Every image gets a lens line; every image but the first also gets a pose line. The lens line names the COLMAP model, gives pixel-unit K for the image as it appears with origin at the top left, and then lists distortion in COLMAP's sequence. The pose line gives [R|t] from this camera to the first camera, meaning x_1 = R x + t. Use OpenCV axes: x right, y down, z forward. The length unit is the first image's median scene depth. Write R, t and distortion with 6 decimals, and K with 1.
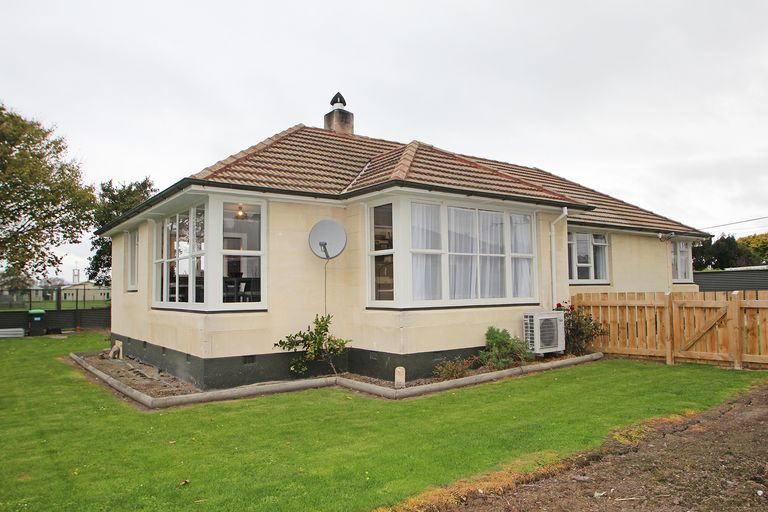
lens RADIAL K [[549.6, 0, 384.0], [0, 549.6, 256.0], [0, 0, 1]] dist [-0.018709, 0.003203]
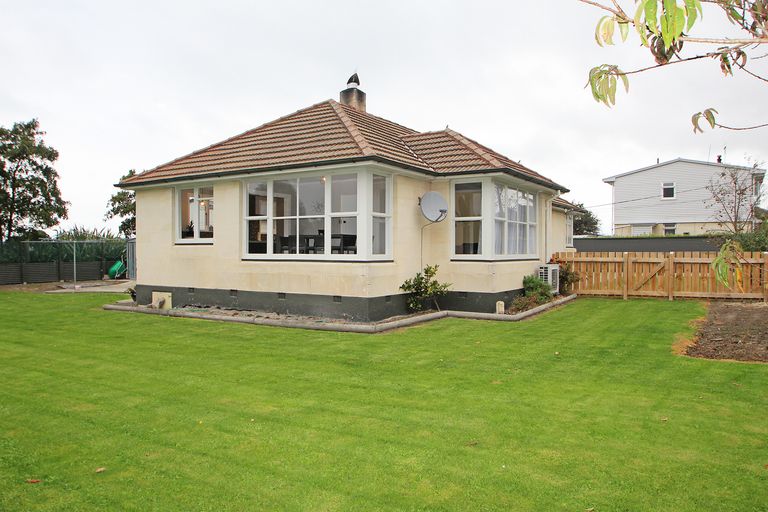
lens RADIAL K [[549.6, 0, 384.0], [0, 549.6, 256.0], [0, 0, 1]] dist [-0.018709, 0.003203]
pose [[0.935301, 0.013510, 0.353594, -0.644522], [-0.038883, 0.997144, 0.064751, 0.005780], [-0.351709, -0.074310, 0.933155, -0.168661]]
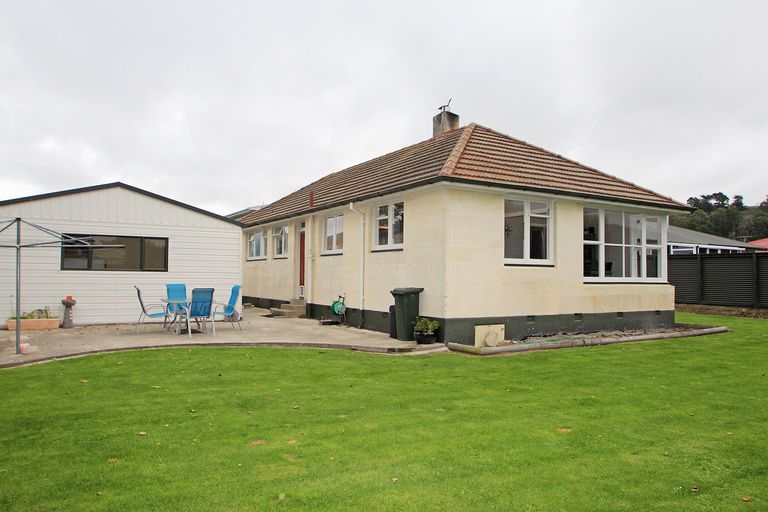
lens RADIAL K [[549.6, 0, 384.0], [0, 549.6, 256.0], [0, 0, 1]] dist [-0.018709, 0.003203]
pose [[0.101073, 0.046444, 0.993794, -1.578346], [-0.083207, 0.995805, -0.038075, 0.108265], [-0.991393, -0.078842, 0.104514, 1.130960]]
